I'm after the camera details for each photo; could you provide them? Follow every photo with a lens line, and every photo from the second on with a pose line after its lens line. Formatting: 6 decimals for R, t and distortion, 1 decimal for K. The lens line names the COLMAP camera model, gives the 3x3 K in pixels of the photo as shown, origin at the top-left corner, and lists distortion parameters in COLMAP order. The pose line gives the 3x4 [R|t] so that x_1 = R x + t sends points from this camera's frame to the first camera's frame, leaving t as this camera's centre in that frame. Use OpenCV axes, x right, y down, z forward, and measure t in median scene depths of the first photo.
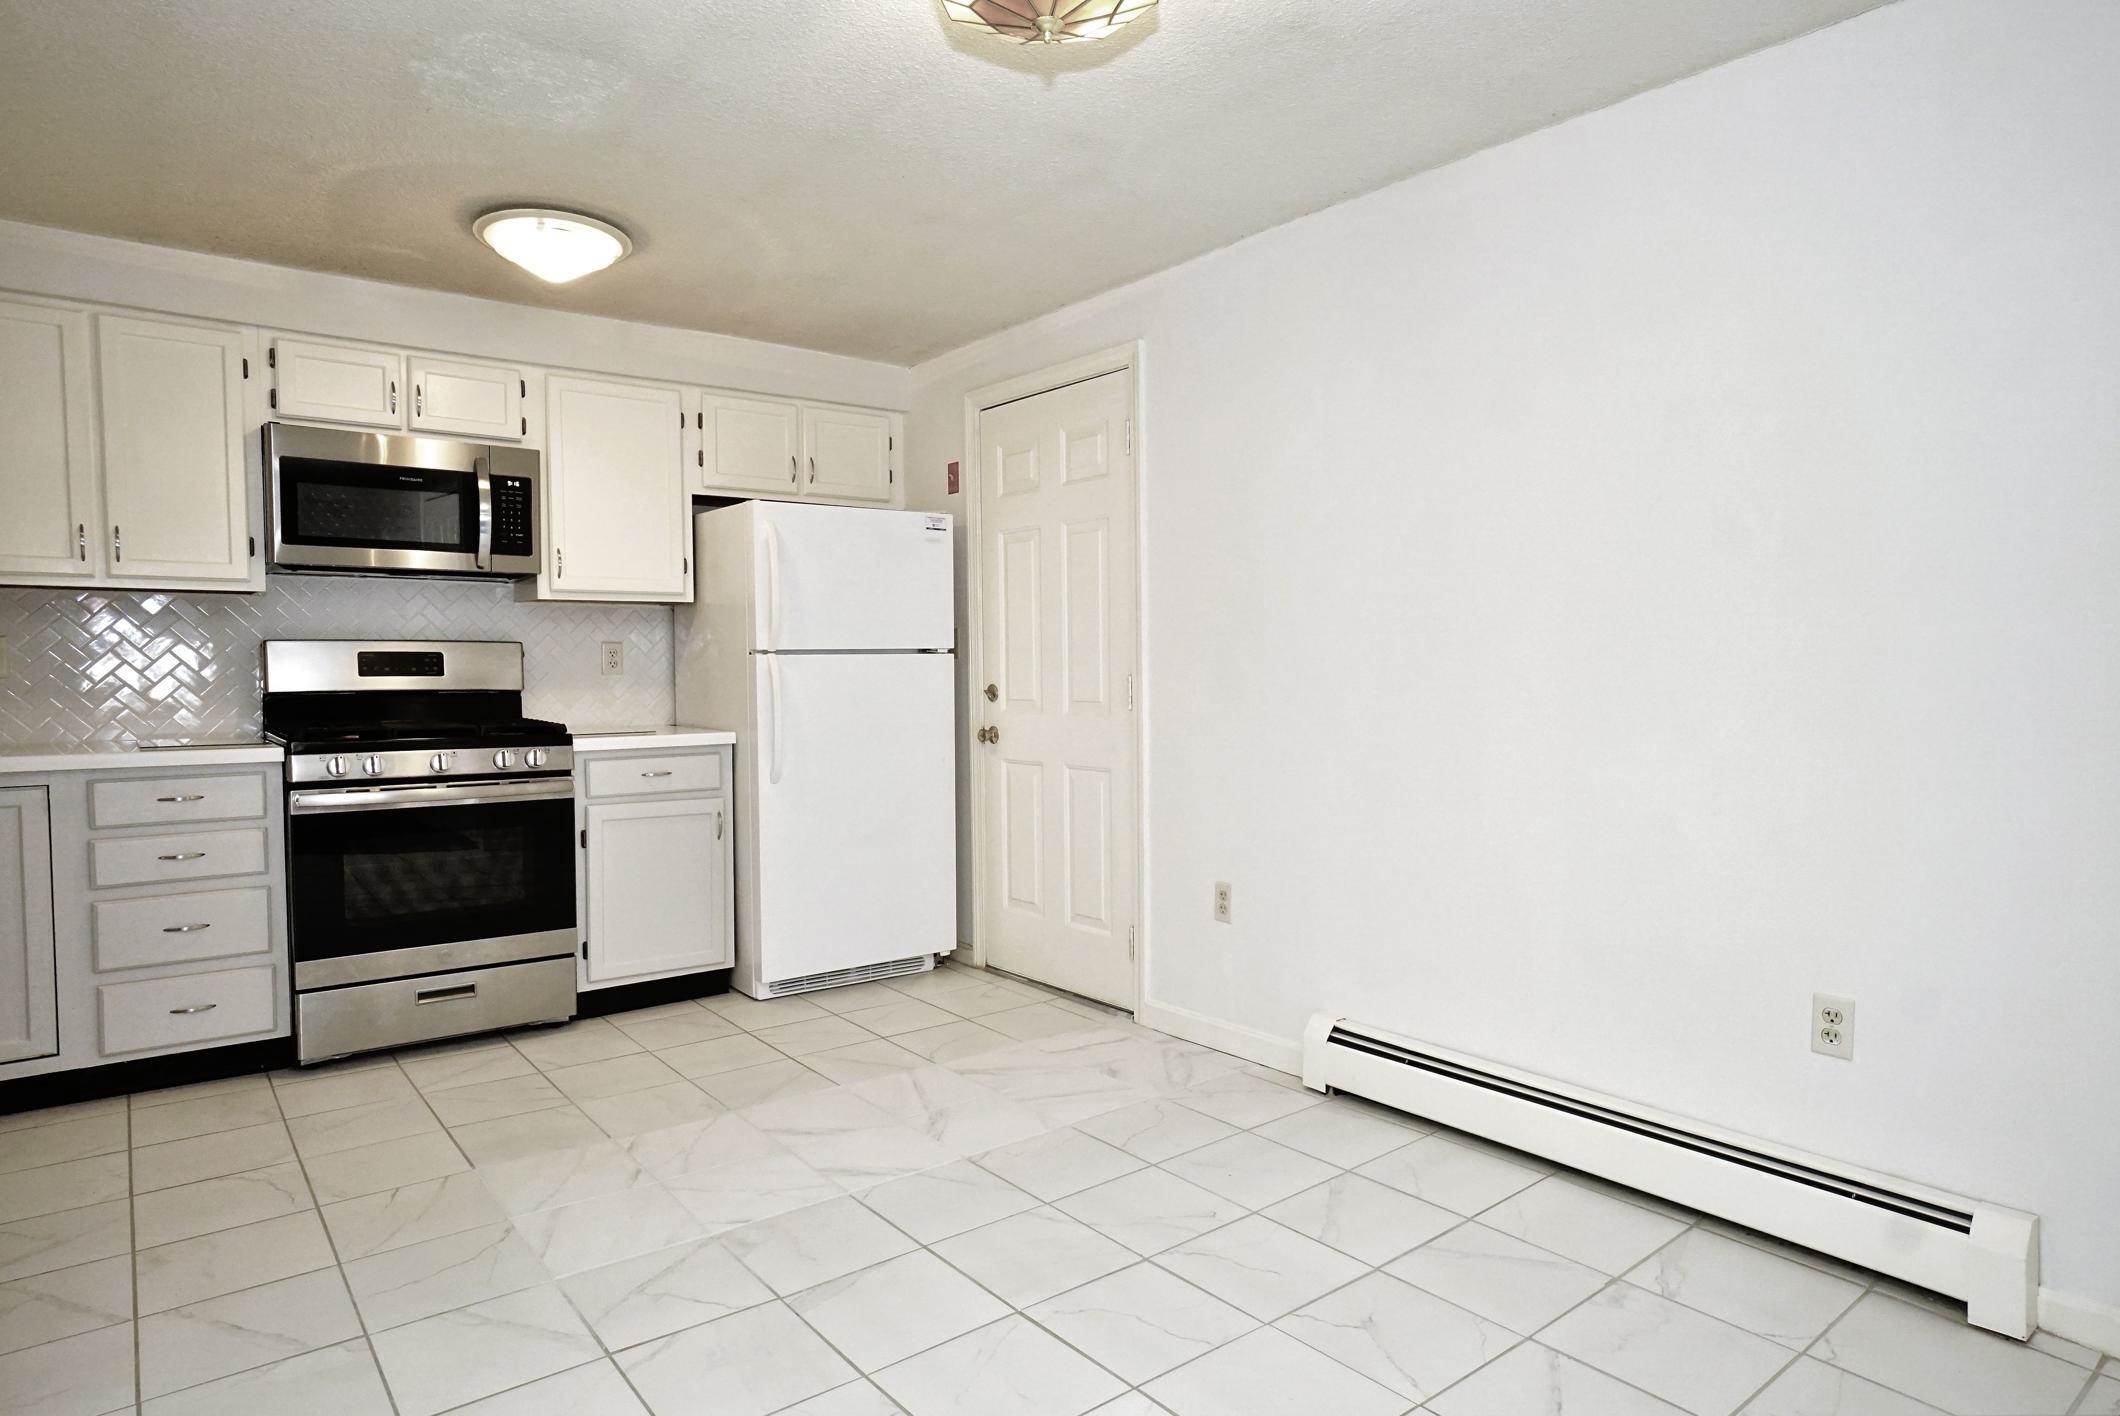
lens RADIAL K [[1199.9, 0, 1062.4], [0, 1199.9, 718.0], [0, 0, 1]] dist [-0.032937, 0.023650]
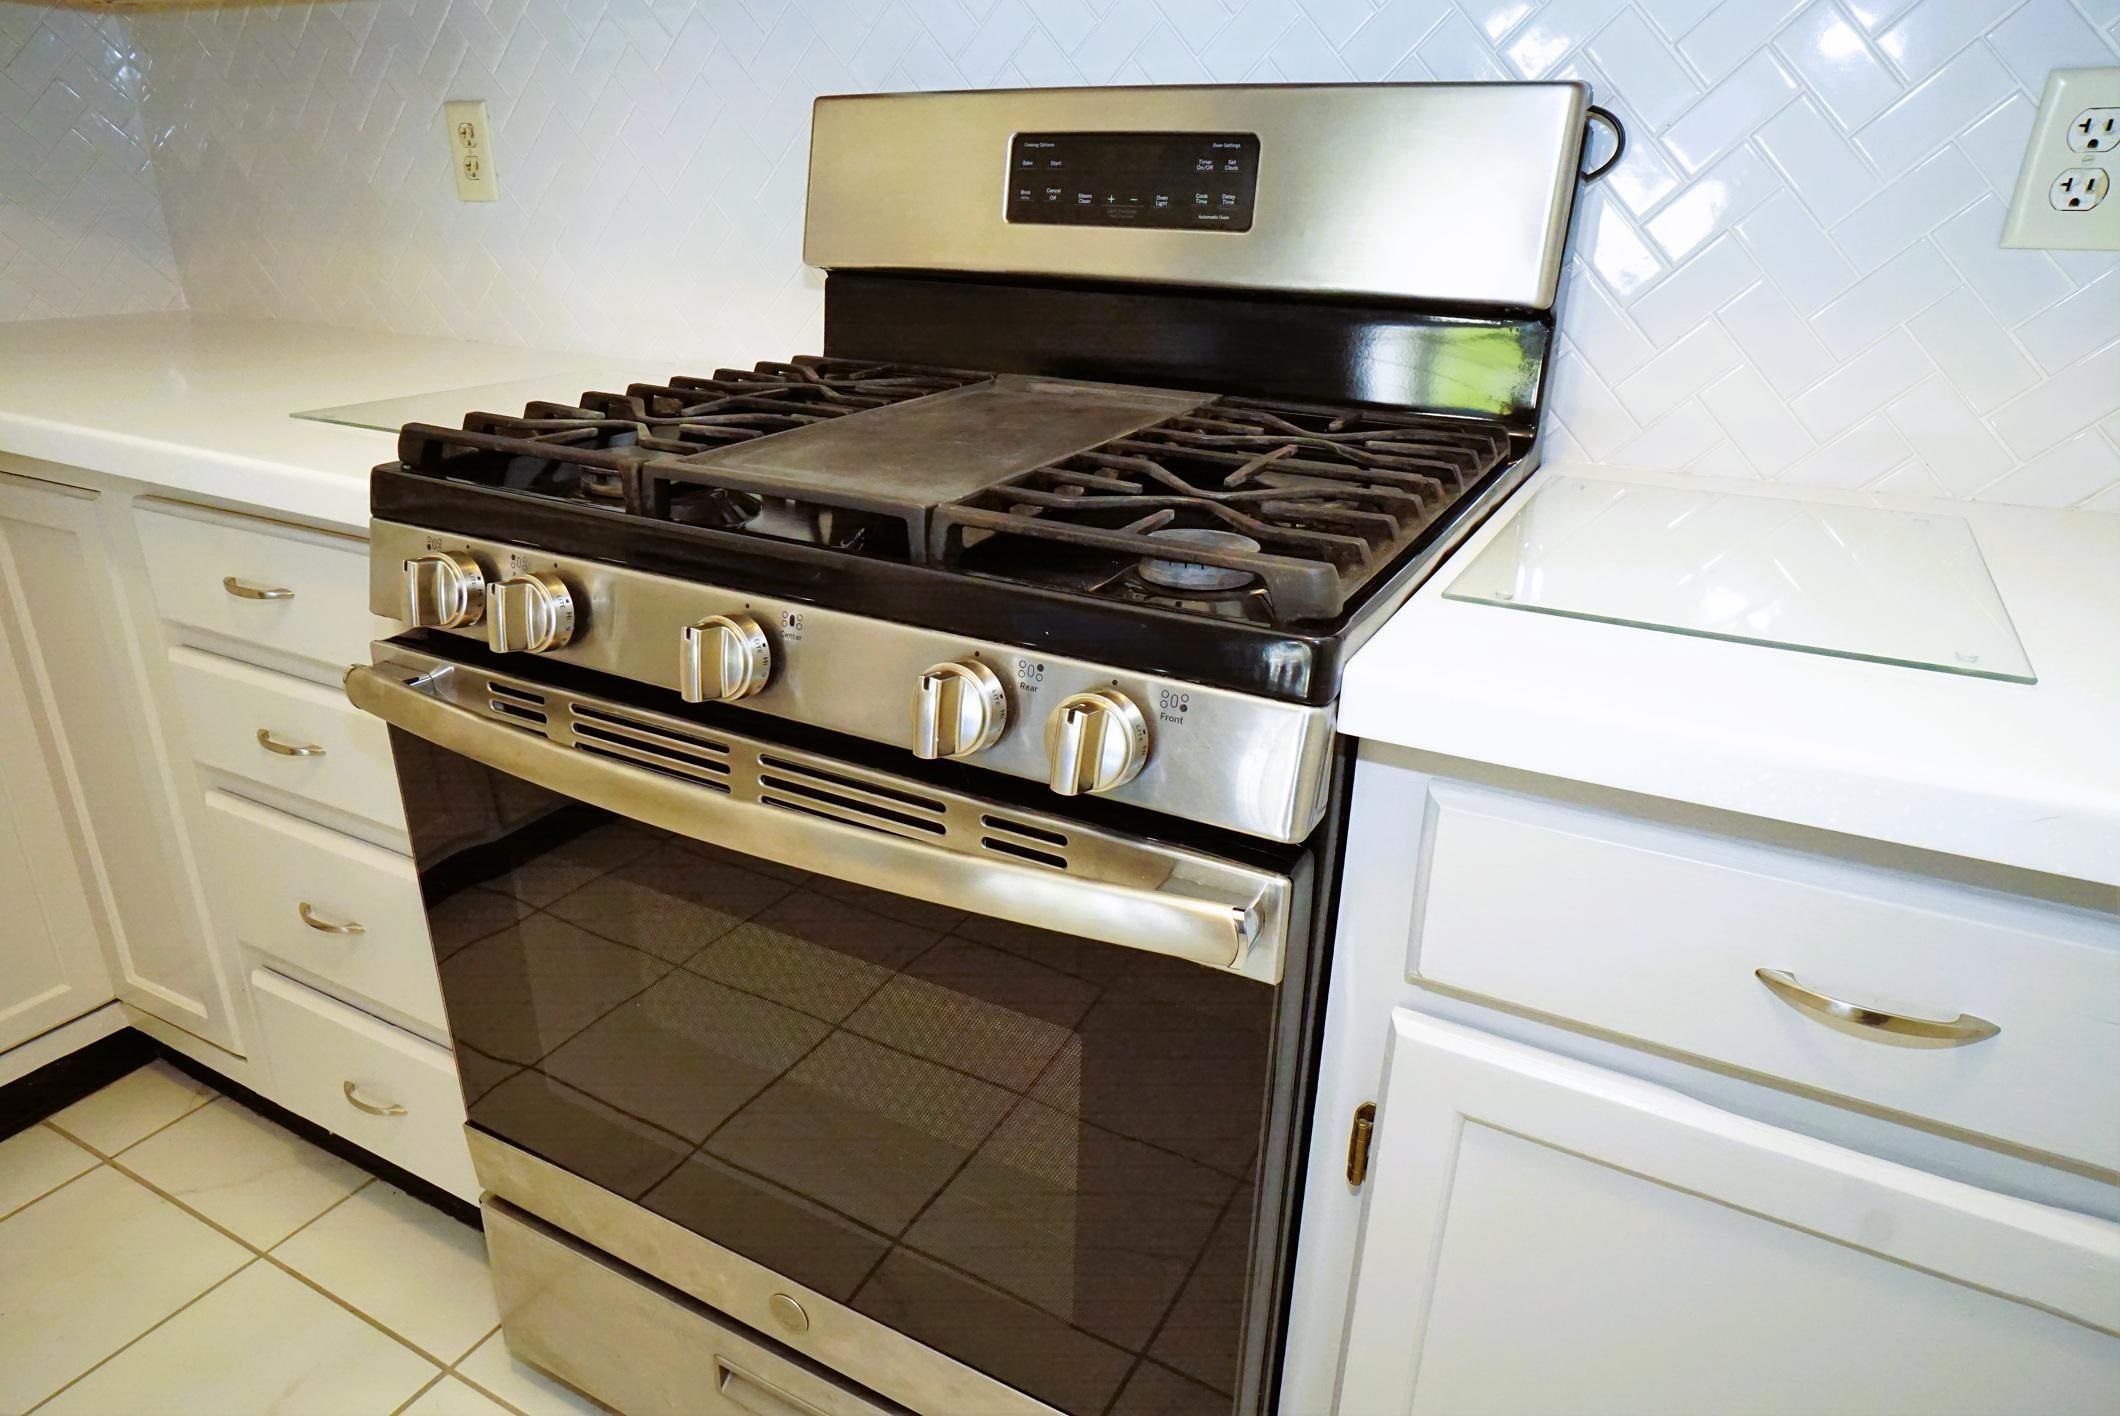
lens RADIAL K [[1302.5, 0, 1060.0], [0, 1302.5, 708.0], [0, 0, 1]] dist [-0.000661, -0.002012]
pose [[0.390842, 0.351850, -0.850555, -0.264035], [-0.056608, 0.931496, 0.359320, -0.039753], [0.918716, -0.092289, 0.383985, 0.879762]]
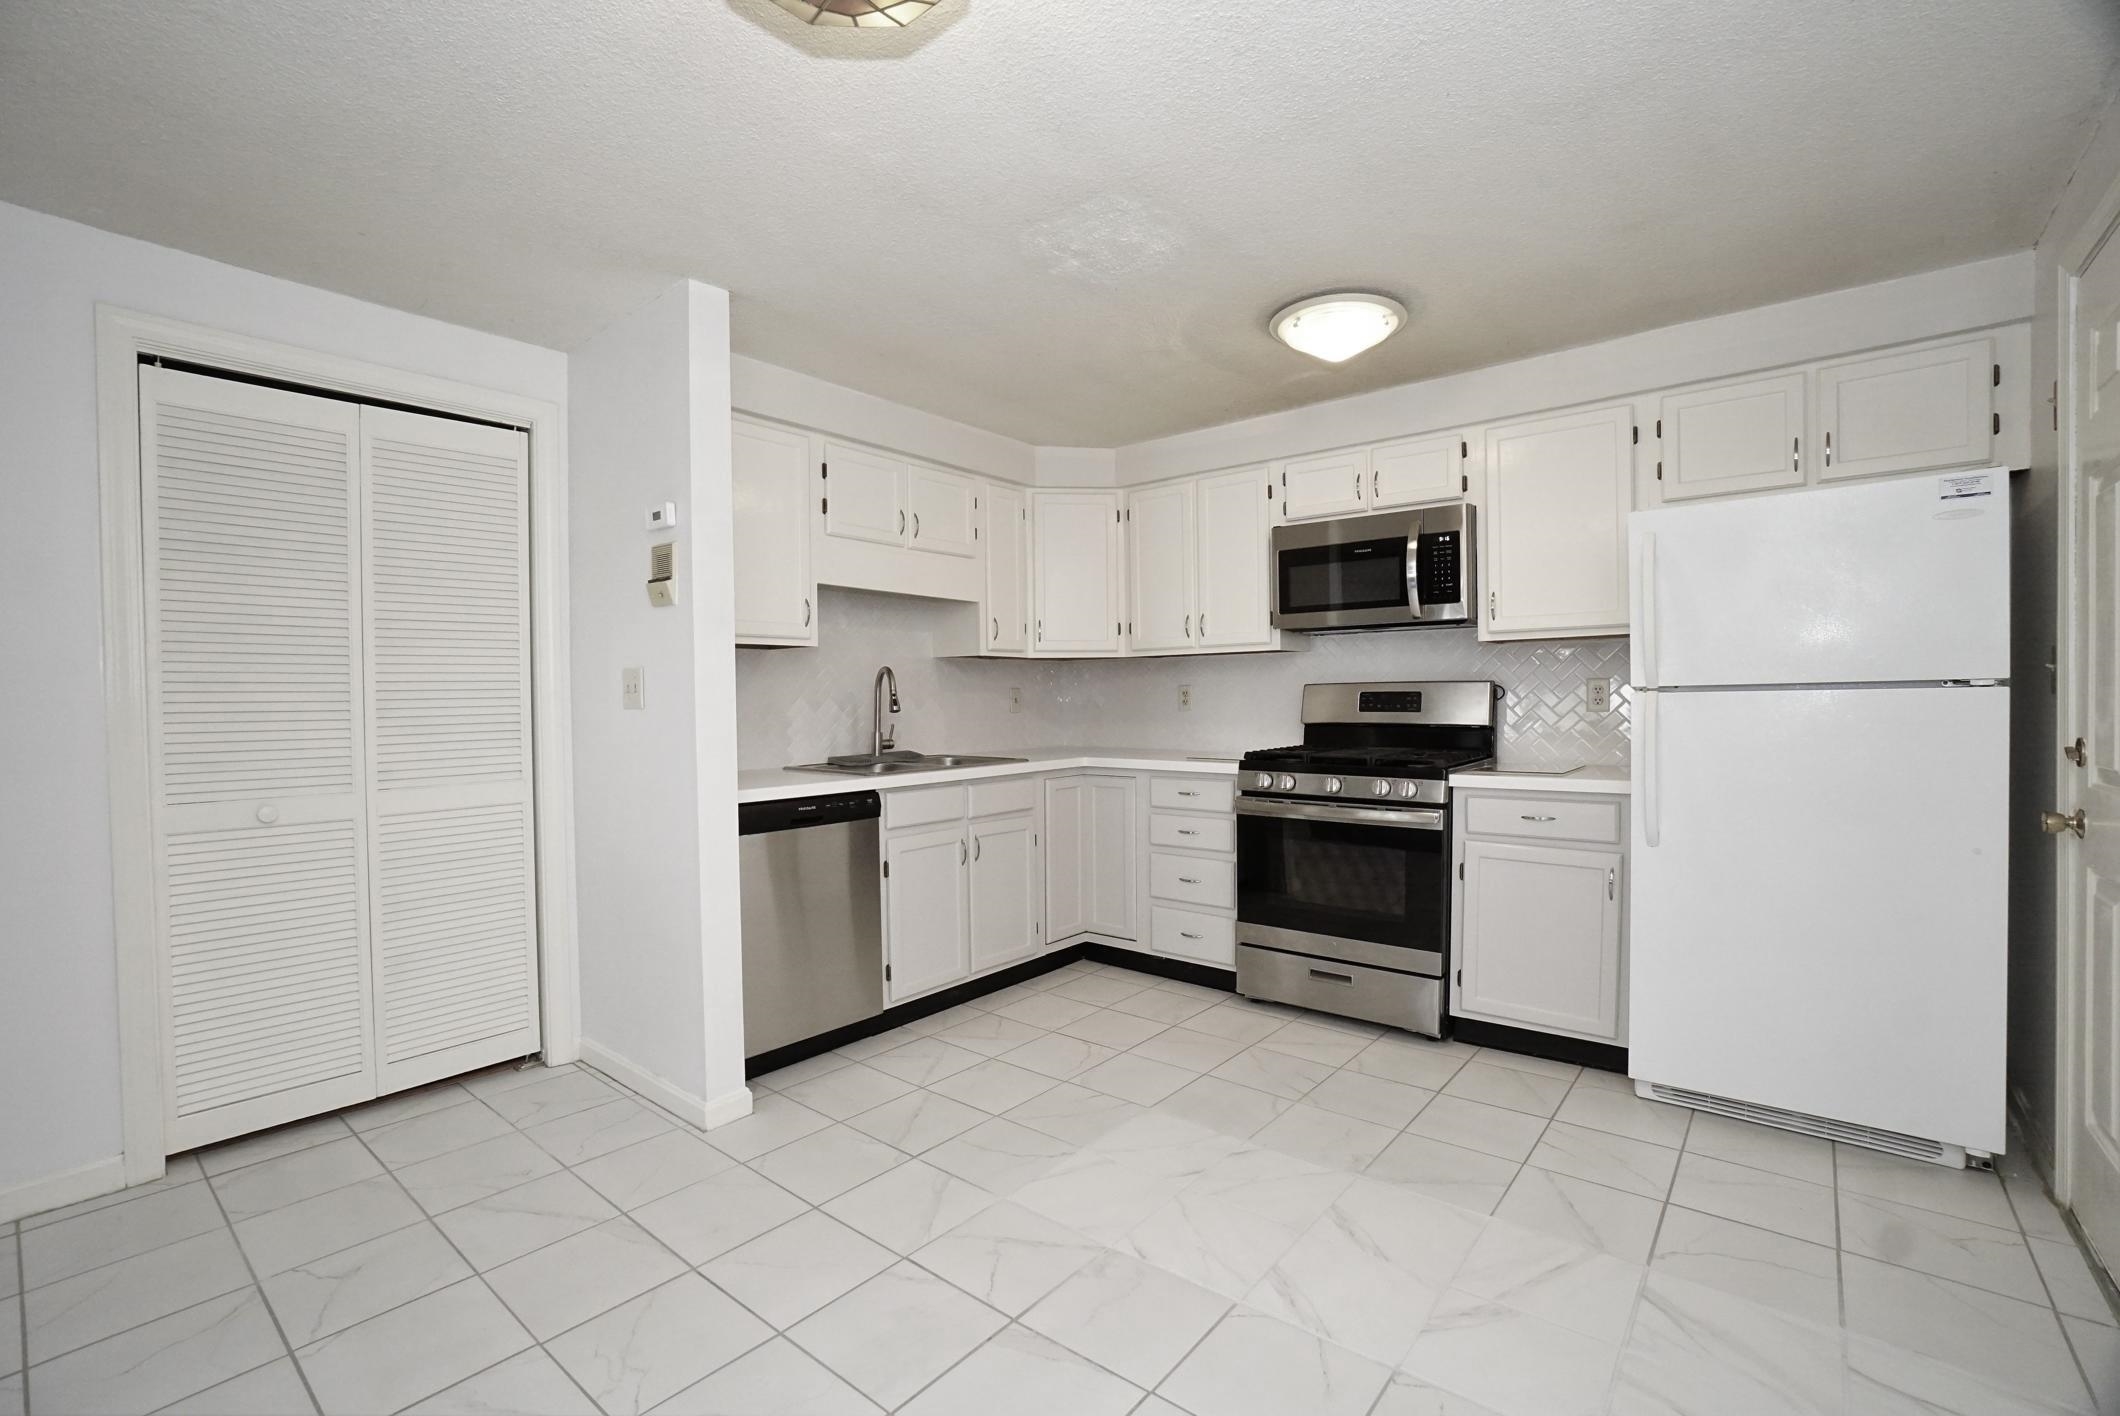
lens RADIAL K [[942.3, 0, 1058.1], [0, 942.3, 718.7], [0, 0, 1]] dist [-0.060767, 0.024102]
pose [[0.212510, 0.020932, -0.976935, 0.312987], [-0.035285, 0.999283, 0.013736, -0.030165], [0.976522, 0.031552, 0.213096, 0.480630]]
